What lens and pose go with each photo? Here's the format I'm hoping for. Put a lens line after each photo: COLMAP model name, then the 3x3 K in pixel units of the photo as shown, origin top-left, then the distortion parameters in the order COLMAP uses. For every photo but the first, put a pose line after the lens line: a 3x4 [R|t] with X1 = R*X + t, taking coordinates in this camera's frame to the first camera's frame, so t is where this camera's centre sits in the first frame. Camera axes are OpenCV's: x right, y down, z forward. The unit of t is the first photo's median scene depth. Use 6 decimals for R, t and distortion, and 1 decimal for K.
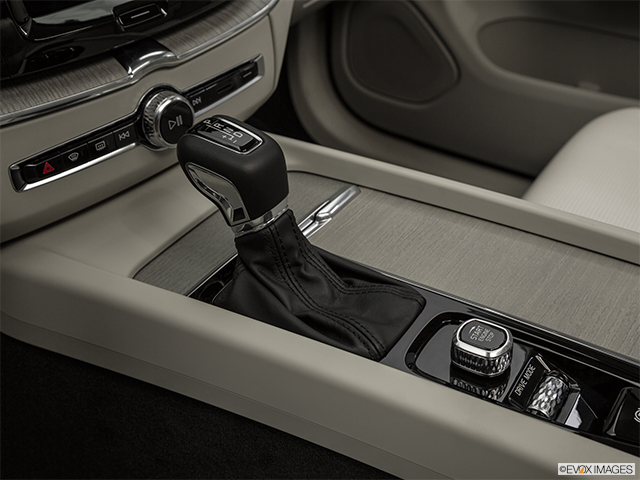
lens RADIAL K [[1041.9, 0, 320.0], [0, 1041.9, 240.0], [0, 0, 1]] dist [0.257287, 0.004090]
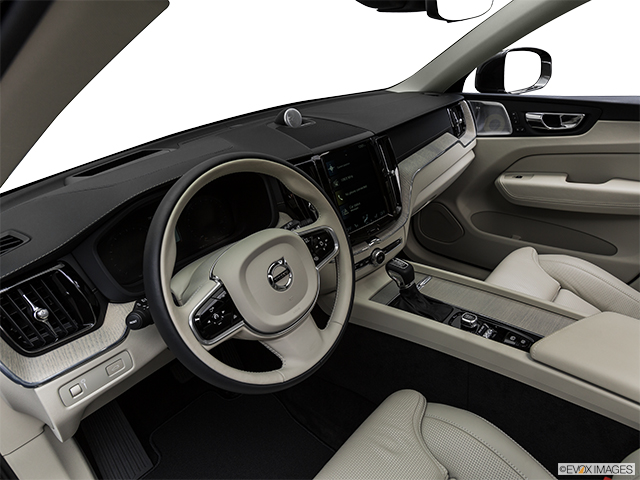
lens RADIAL K [[408.3, 0, 320.0], [0, 408.3, 240.0], [0, 0, 1]] dist [-0.005087, -0.000112]
pose [[0.977794, -0.003579, -0.209540, -0.050365], [-0.024186, 0.991247, -0.129790, 0.015822], [0.208170, 0.131975, 0.969148, -0.465104]]
